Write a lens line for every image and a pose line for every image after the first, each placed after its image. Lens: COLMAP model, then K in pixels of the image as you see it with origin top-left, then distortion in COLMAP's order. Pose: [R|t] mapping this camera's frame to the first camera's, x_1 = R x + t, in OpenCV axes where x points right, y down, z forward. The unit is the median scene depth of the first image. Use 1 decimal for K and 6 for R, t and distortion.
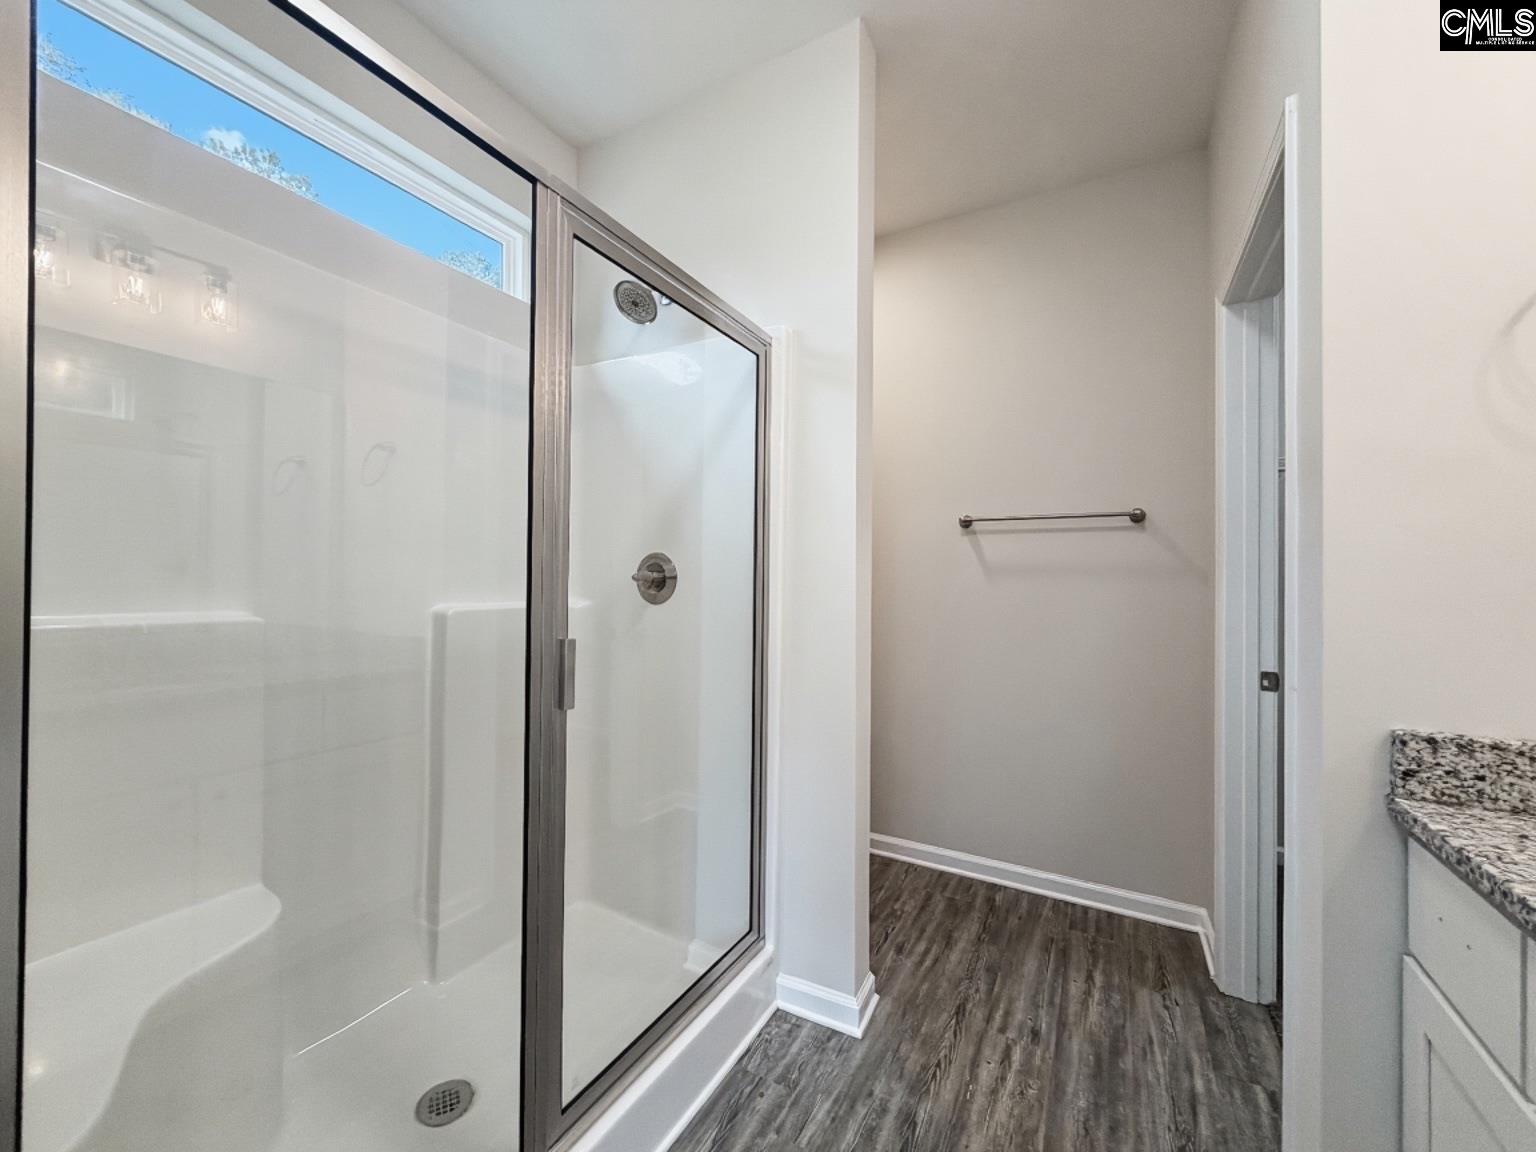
lens RADIAL K [[613.0, 0, 767.7], [0, 613.0, 573.5], [0, 0, 1]] dist [0.002162, -0.000537]
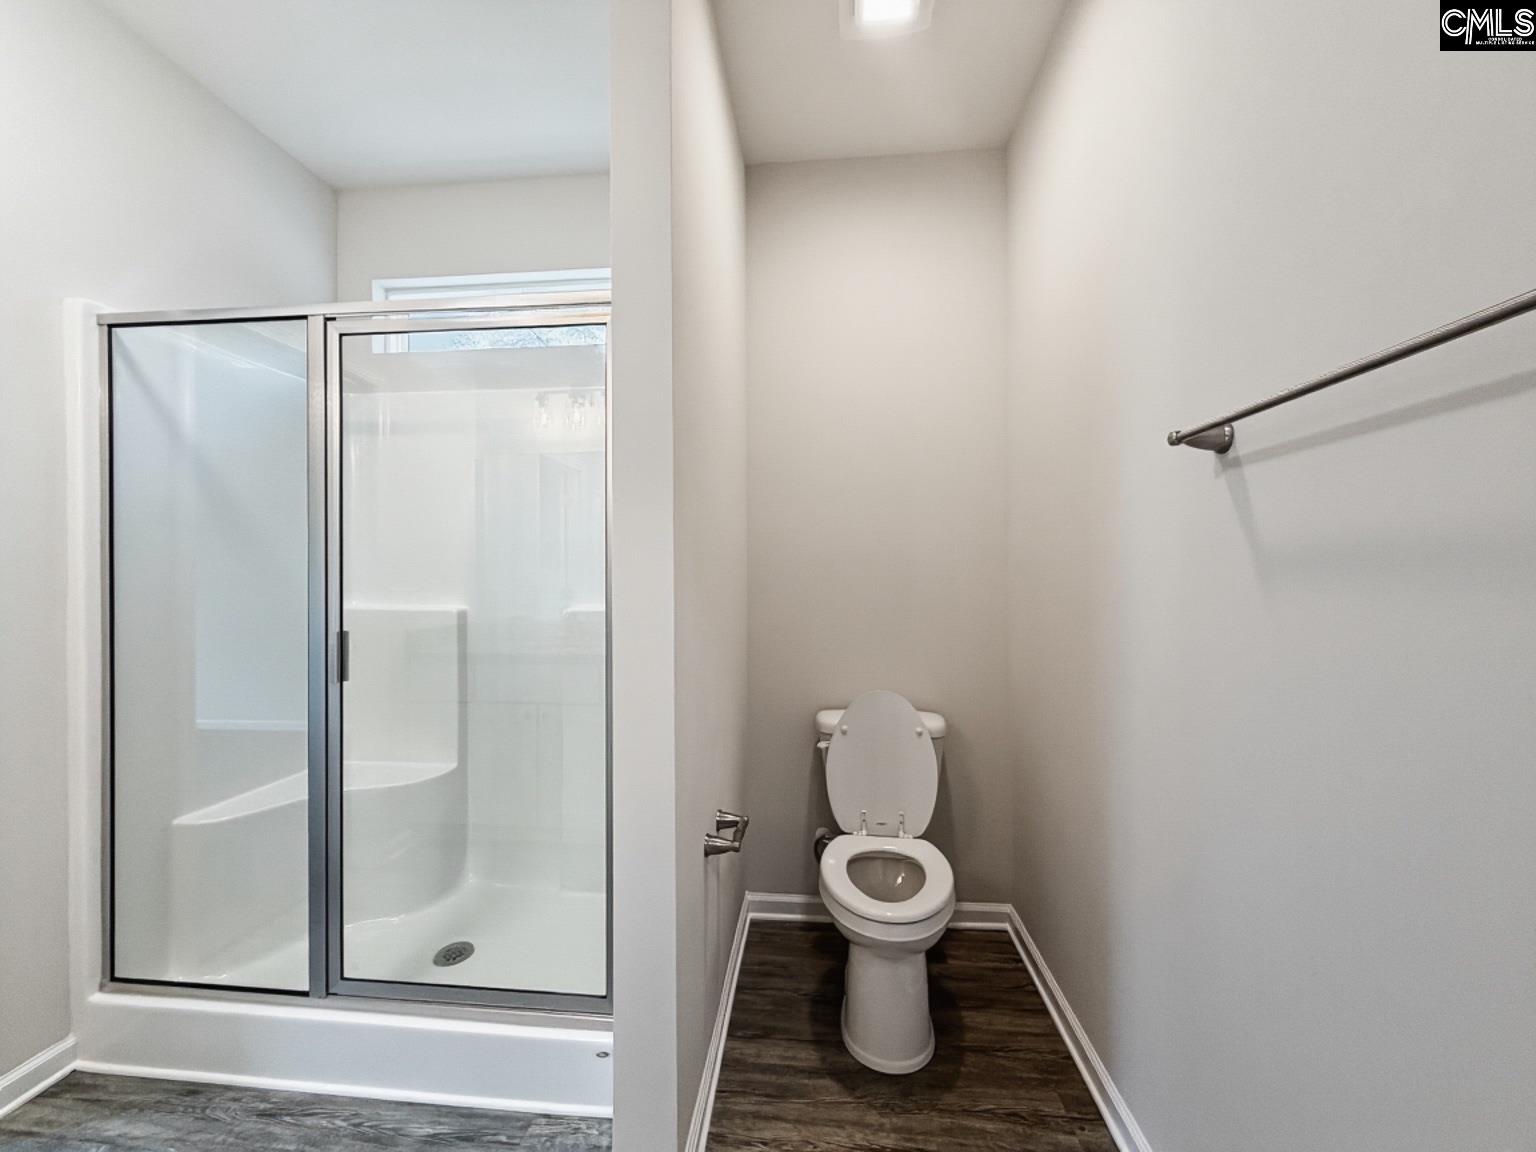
lens RADIAL K [[613.0, 0, 763.7], [0, 613.0, 577.5], [0, 0, 1]] dist [0.002162, -0.000537]
pose [[0.395232, 0.007081, -0.918554, 0.568439], [0.008803, 0.999895, 0.011496, -0.004376], [0.918539, -0.012630, 0.395128, 0.595478]]
